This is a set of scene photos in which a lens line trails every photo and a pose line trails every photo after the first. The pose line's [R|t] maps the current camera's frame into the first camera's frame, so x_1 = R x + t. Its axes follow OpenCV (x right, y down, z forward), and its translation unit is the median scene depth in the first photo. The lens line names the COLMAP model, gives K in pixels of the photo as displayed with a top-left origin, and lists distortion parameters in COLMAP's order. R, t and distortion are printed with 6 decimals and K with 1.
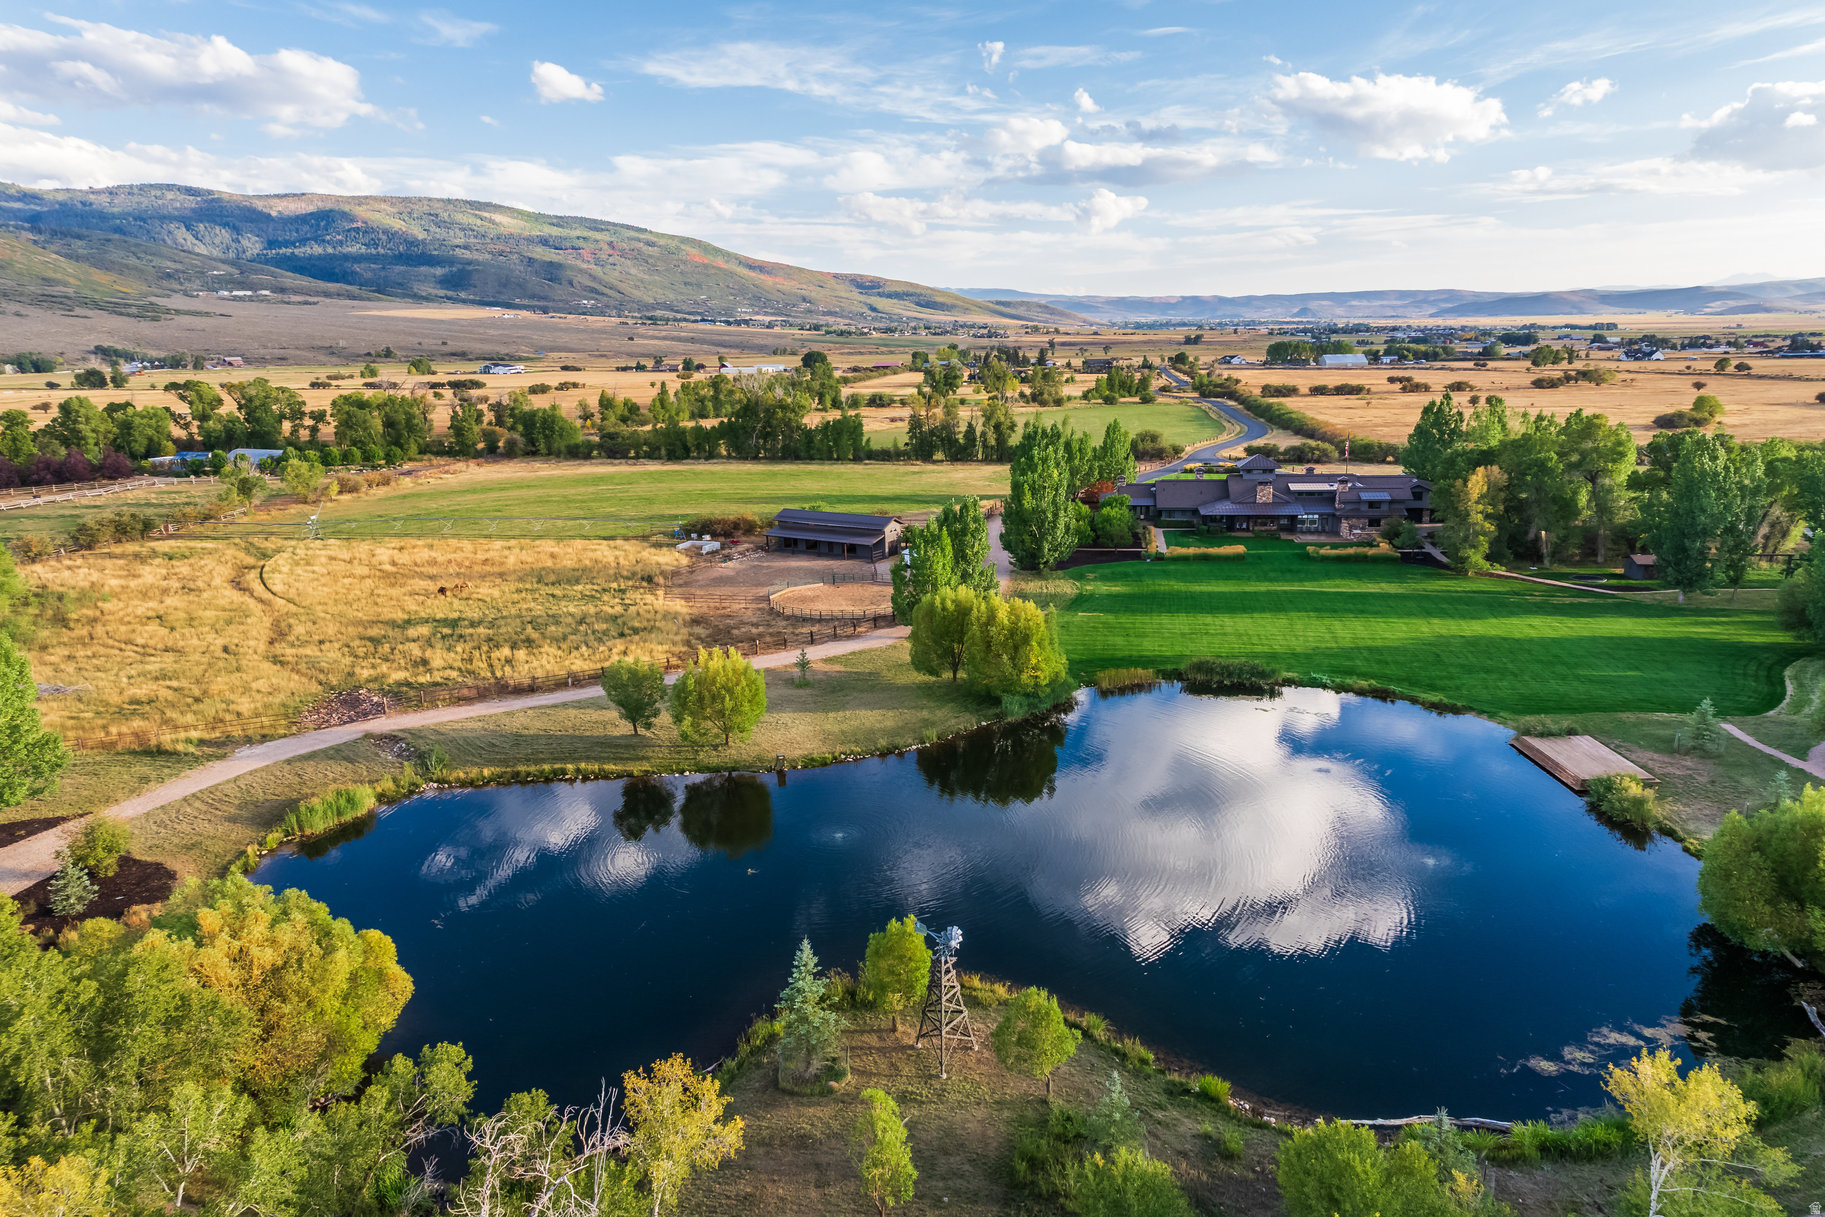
lens RADIAL K [[1238.0, 0, 917.4], [0, 1238.0, 658.7], [0, 0, 1]] dist [0.021350, 0.014563]
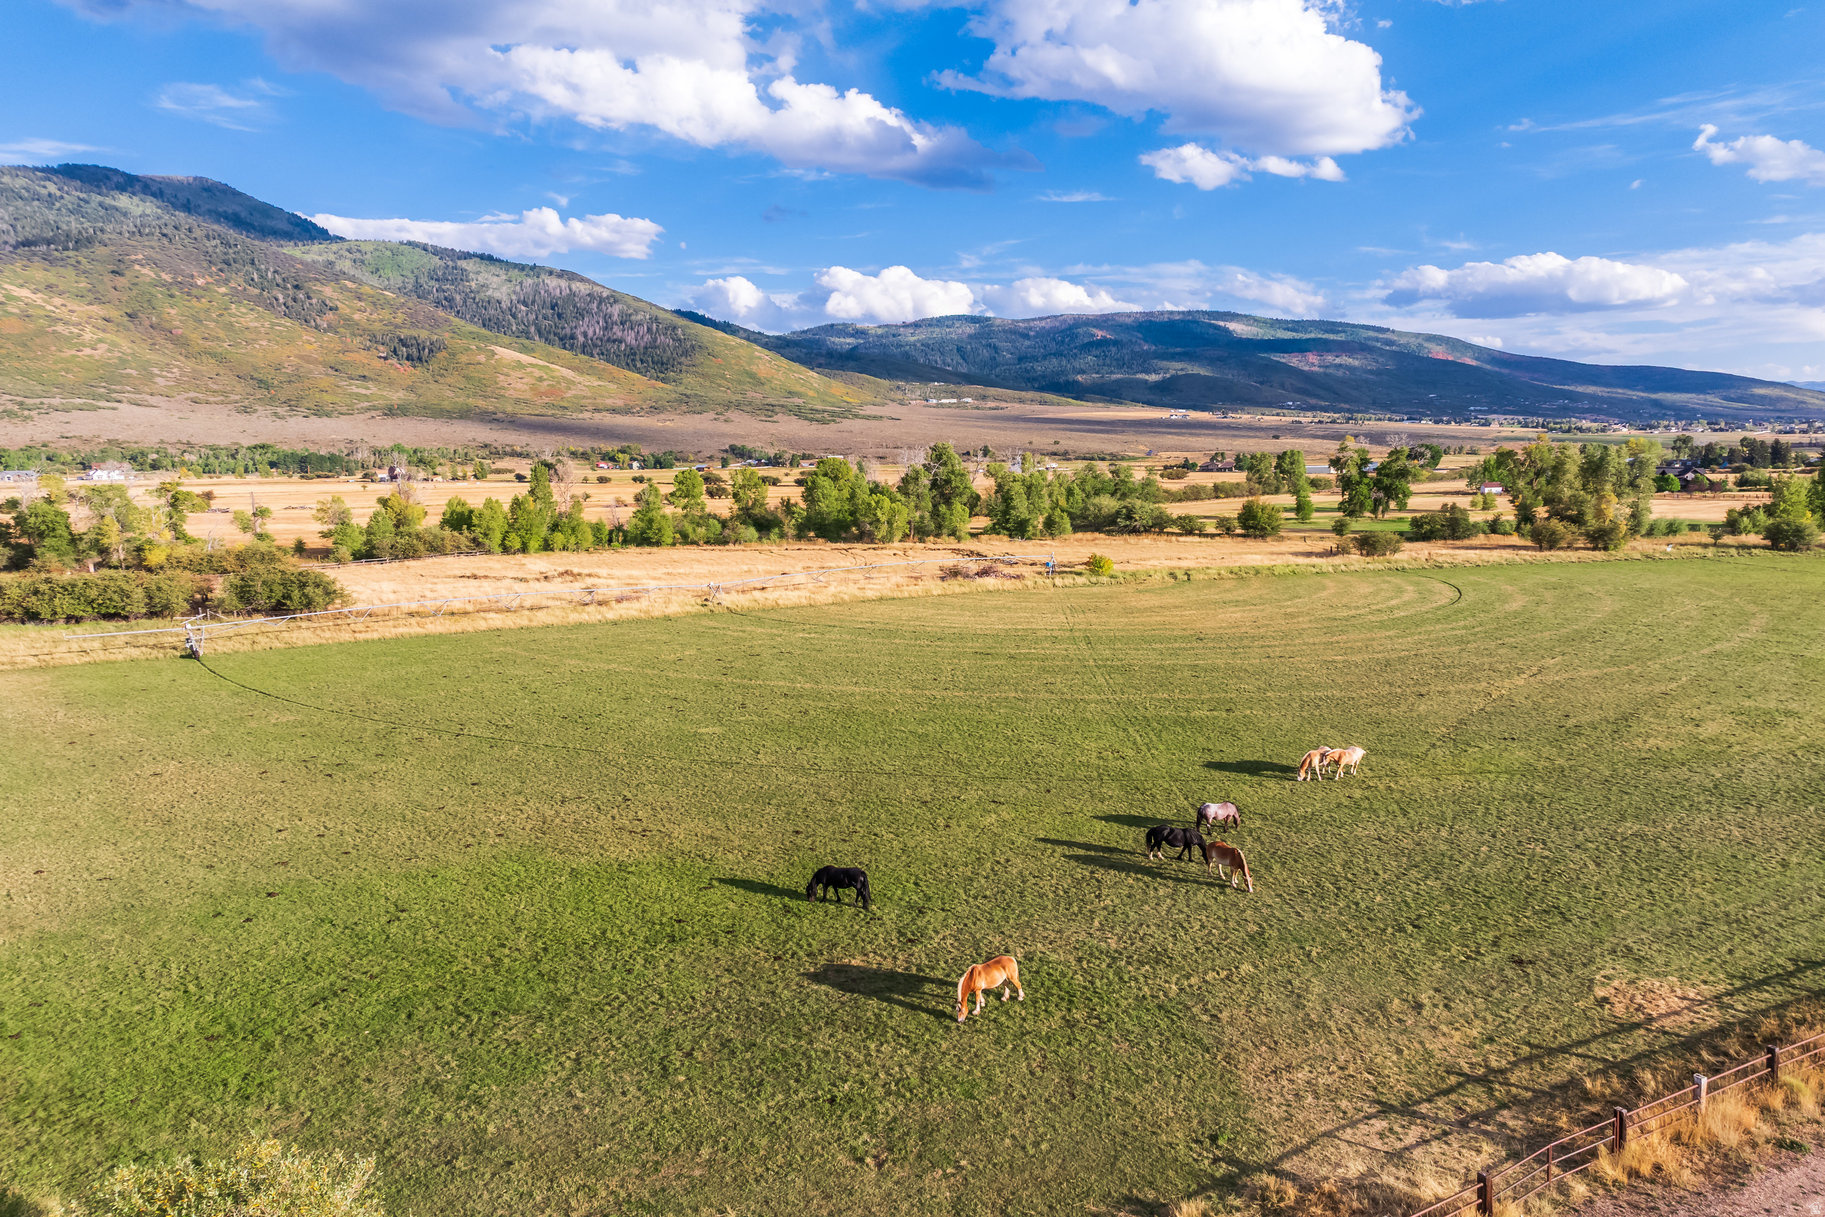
lens RADIAL K [[1243.3, 0, 918.4], [0, 1243.3, 649.1], [0, 0, 1]] dist [0.038267, -0.008220]
pose [[0.840654, 0.089022, -0.534205, 0.080485], [-0.136842, 0.989306, -0.050480, -0.069576], [0.523998, 0.115538, 0.843846, 0.316343]]
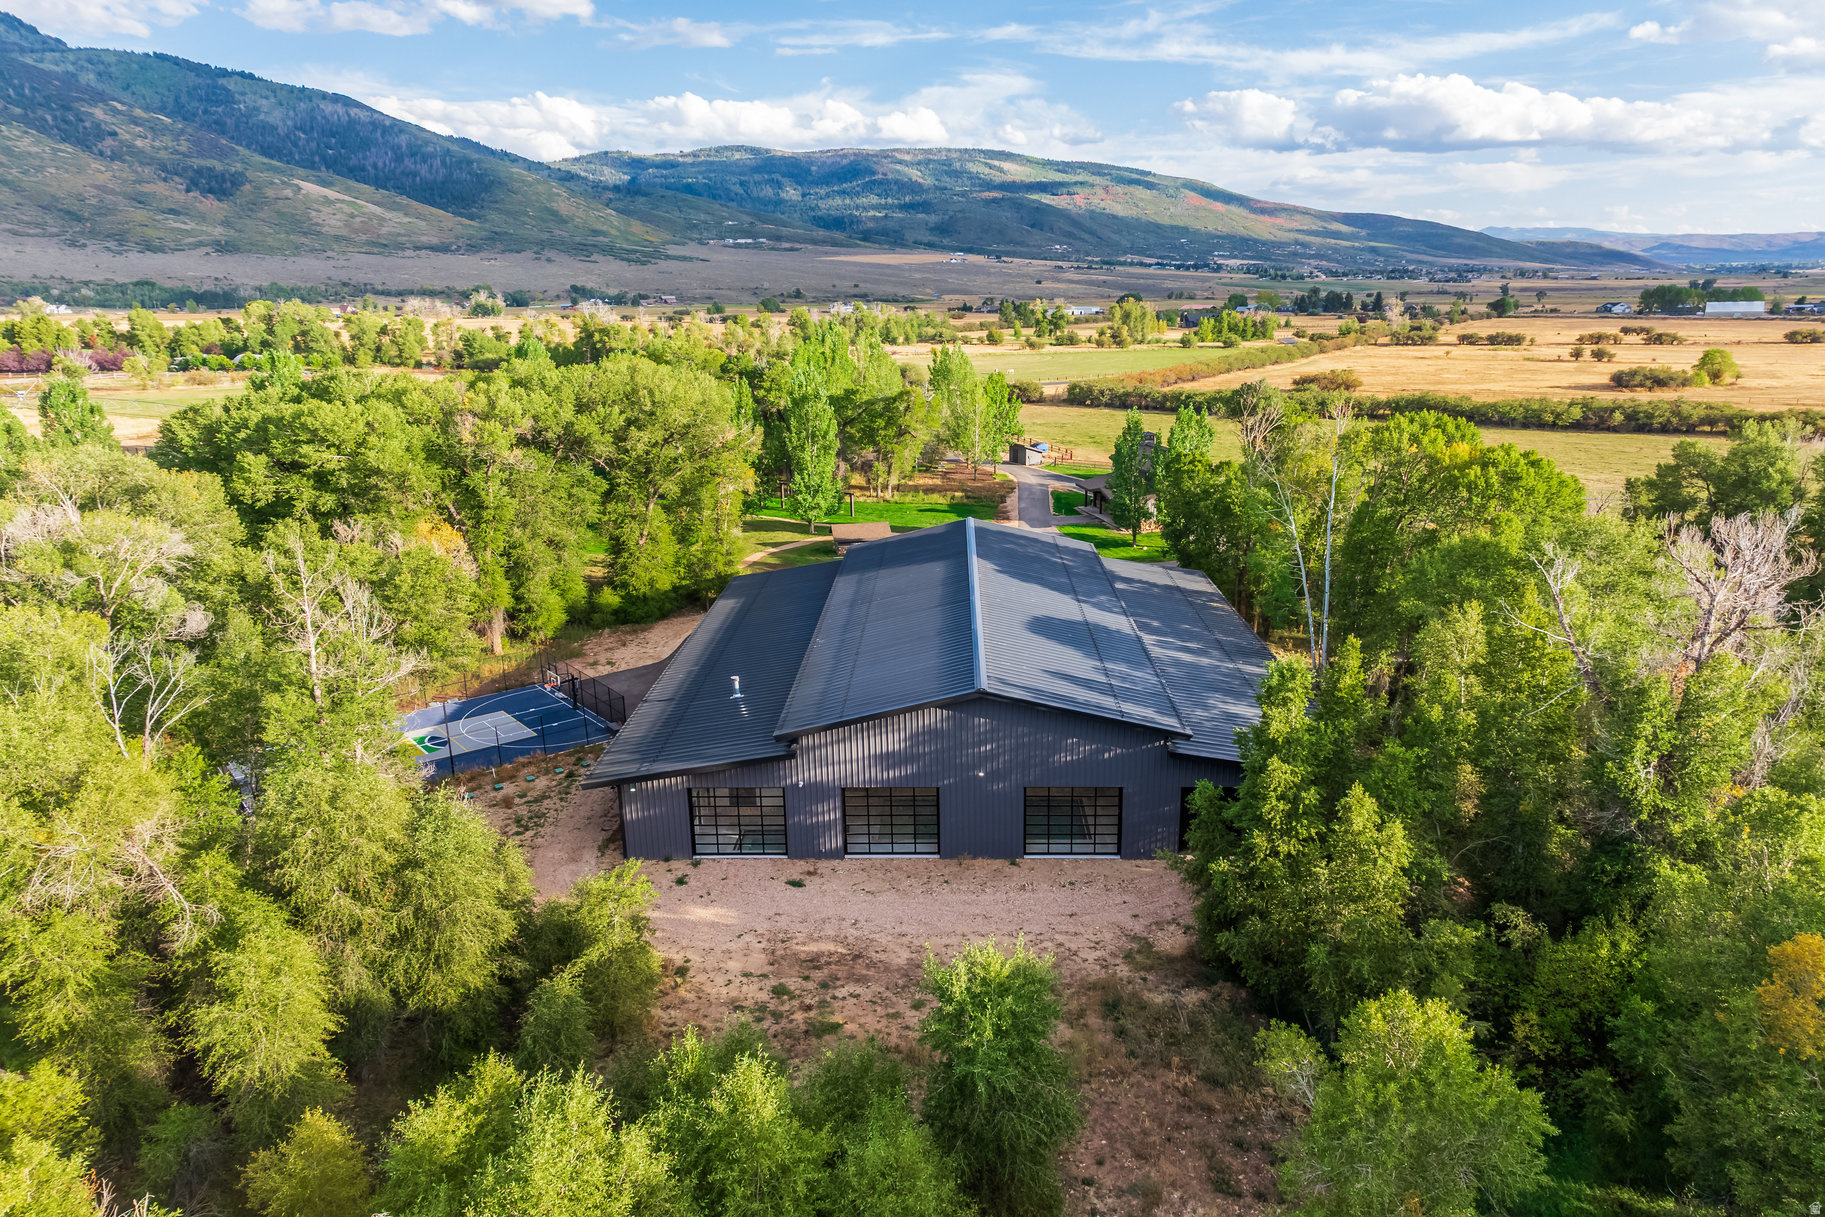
lens RADIAL K [[1238.0, 0, 917.4], [0, 1238.0, 658.7], [0, 0, 1]] dist [0.021350, 0.014563]
pose [[0.920952, 0.120859, -0.370460, 0.196184], [-0.105779, 0.992527, 0.060839, -0.002792], [0.375044, -0.016843, 0.926854, 0.020483]]
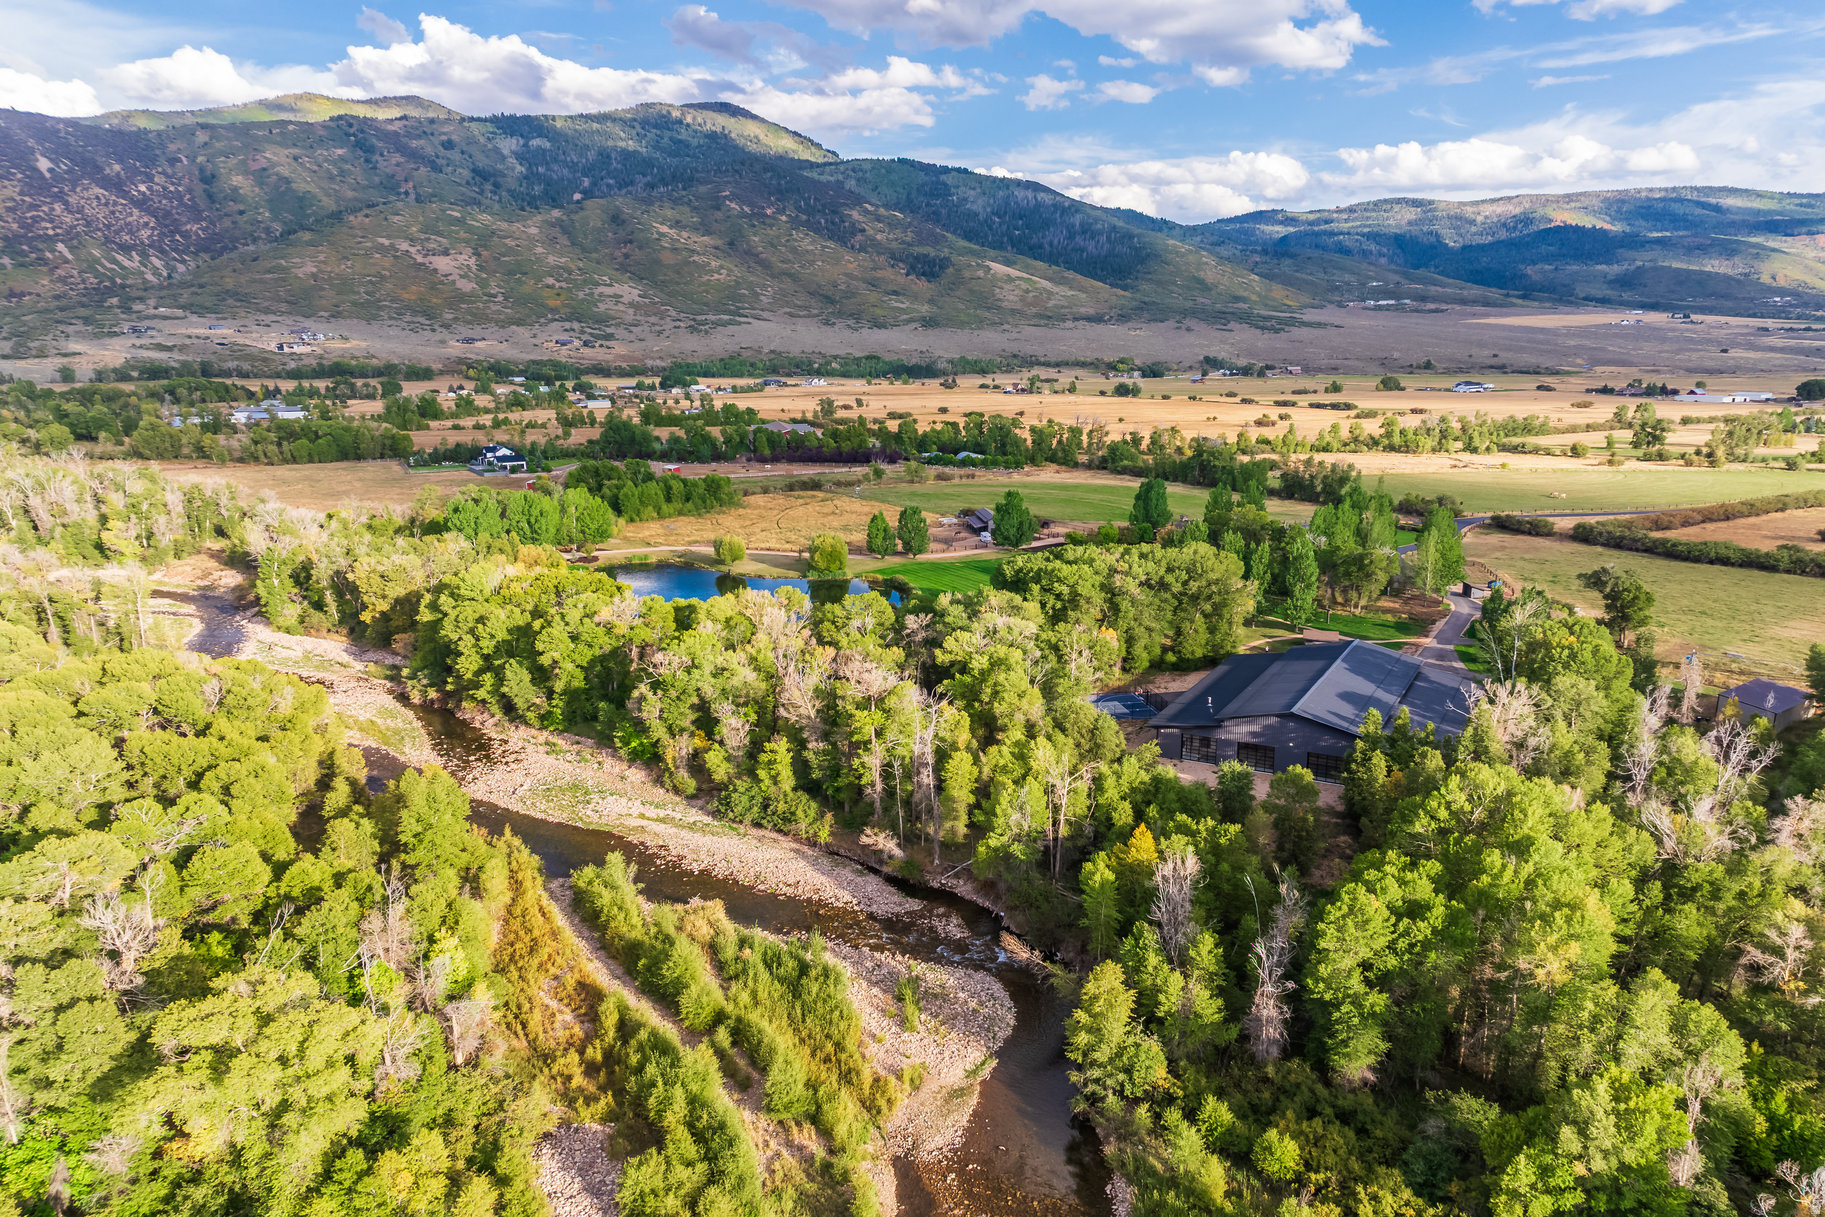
lens RADIAL K [[1238.0, 0, 917.4], [0, 1238.0, 658.7], [0, 0, 1]] dist [0.021350, 0.014563]
pose [[0.633805, 0.207127, -0.745245, 0.271060], [-0.203300, 0.974213, 0.097865, -0.011305], [0.746298, 0.089481, 0.659570, -0.074122]]
